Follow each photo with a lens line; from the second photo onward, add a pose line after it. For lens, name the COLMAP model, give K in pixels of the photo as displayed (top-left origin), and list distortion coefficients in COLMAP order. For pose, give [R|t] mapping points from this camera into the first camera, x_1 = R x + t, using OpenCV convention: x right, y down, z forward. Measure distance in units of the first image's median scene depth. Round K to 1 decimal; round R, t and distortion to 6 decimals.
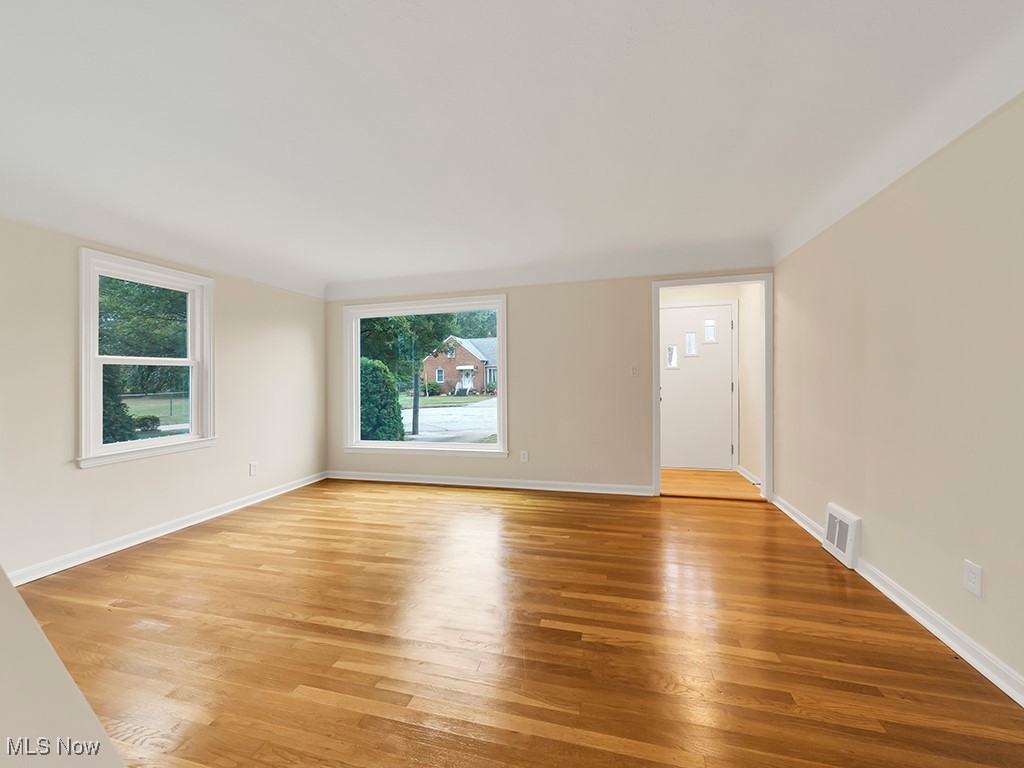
lens RADIAL K [[402.1, 0, 506.6], [0, 402.1, 384.7], [0, 0, 1]] dist [0.001257, 0.000103]
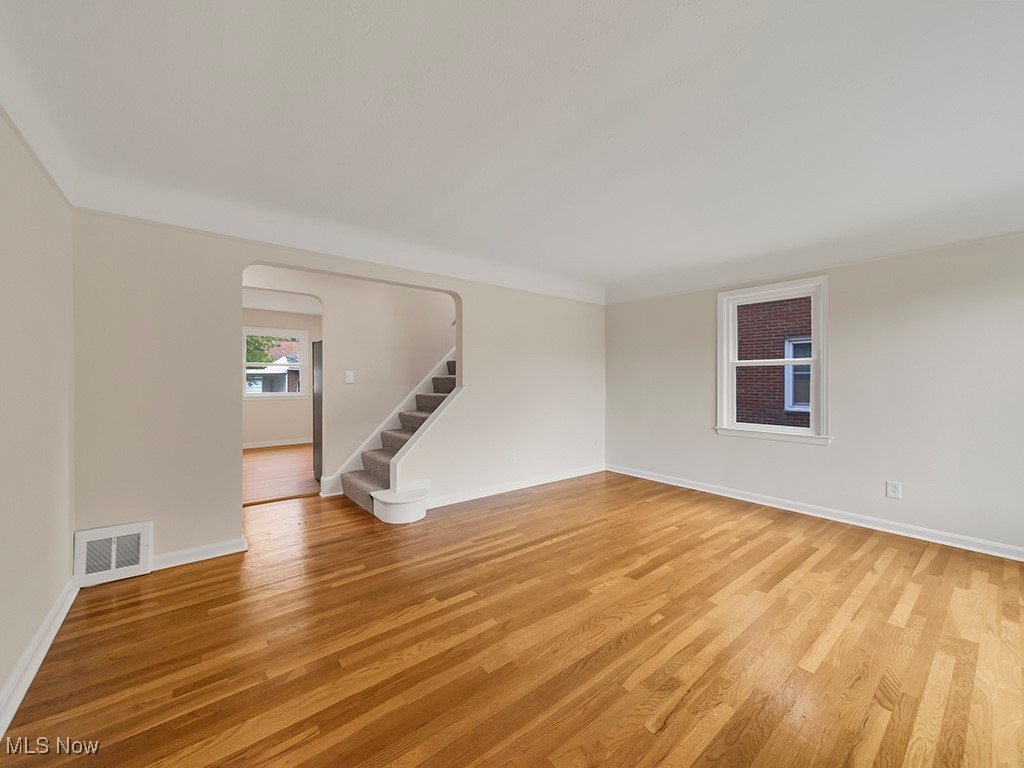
lens RADIAL K [[402.1, 0, 506.6], [0, 402.1, 384.7], [0, 0, 1]] dist [0.001257, 0.000103]
pose [[-0.591966, 0.024436, -0.805592, 0.621632], [-0.004672, 0.999419, 0.033749, -0.031028], [0.805949, 0.023742, -0.591509, 1.145386]]
